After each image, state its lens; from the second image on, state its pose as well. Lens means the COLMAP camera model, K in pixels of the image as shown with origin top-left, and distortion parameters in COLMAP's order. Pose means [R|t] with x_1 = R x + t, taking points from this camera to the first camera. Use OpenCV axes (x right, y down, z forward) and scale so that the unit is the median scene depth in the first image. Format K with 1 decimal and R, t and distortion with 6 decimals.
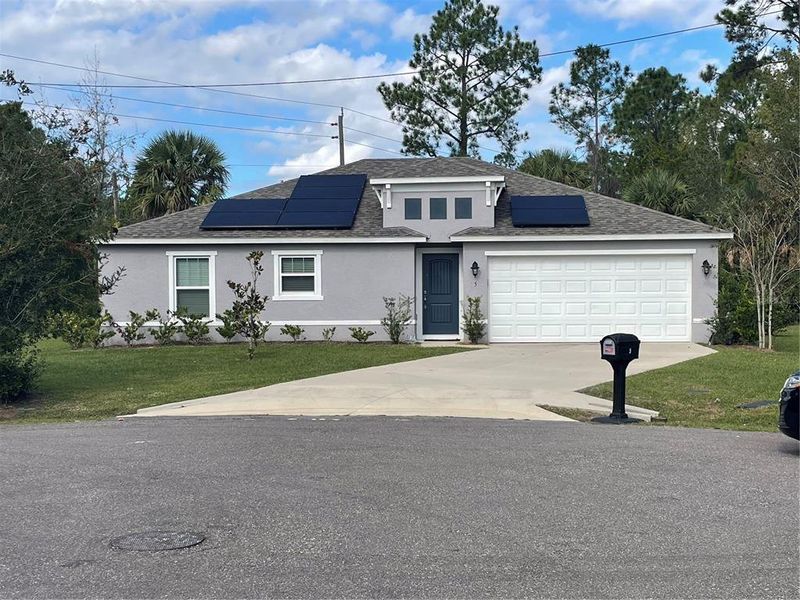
lens RADIAL K [[1174.5, 0, 411.3], [0, 1174.5, 300.5], [0, 0, 1]] dist [0.079272, -0.100123]
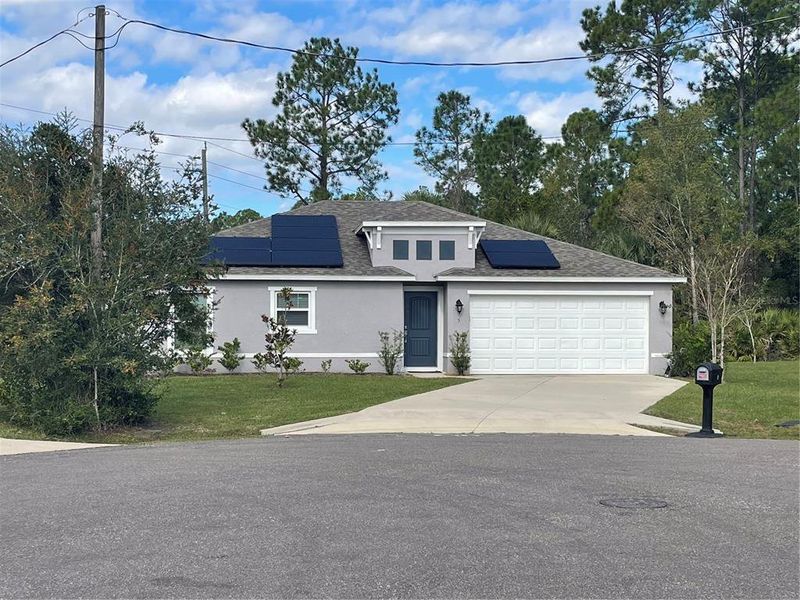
lens RADIAL K [[1212.8, 0, 385.1], [0, 1212.8, 301.8], [0, 0, 1]] dist [0.031074, 0.080621]
pose [[0.986724, 0.013146, 0.161872, -0.097067], [-0.008327, 0.999503, -0.030412, 0.001803], [-0.162192, 0.028660, 0.986343, -0.047465]]
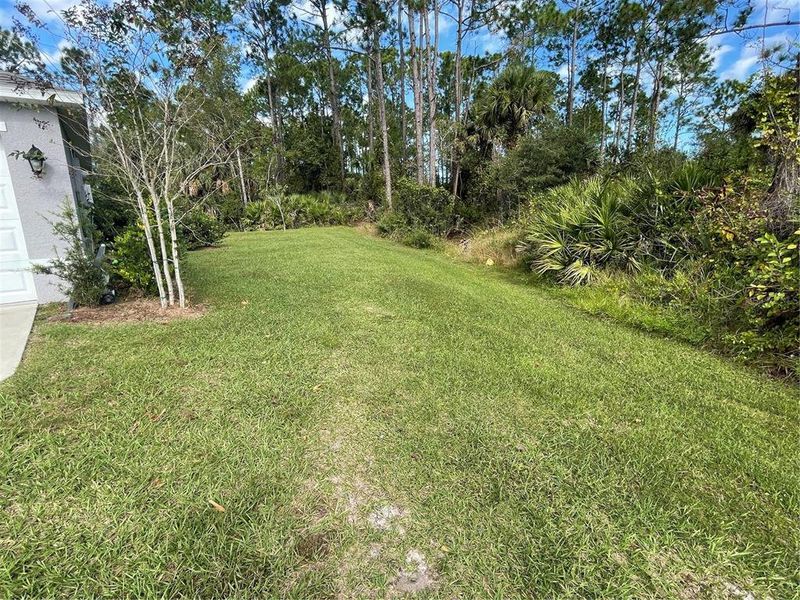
lens RADIAL K [[389.5, 0, 400.0], [0, 389.5, 300.0], [0, 0, 1]] dist [0.003284, -0.000989]
pose [[0.757865, -0.161371, 0.632139, 0.124469], [0.020593, 0.974362, 0.224044, -0.001465], [-0.652086, -0.156777, 0.741758, 0.372490]]
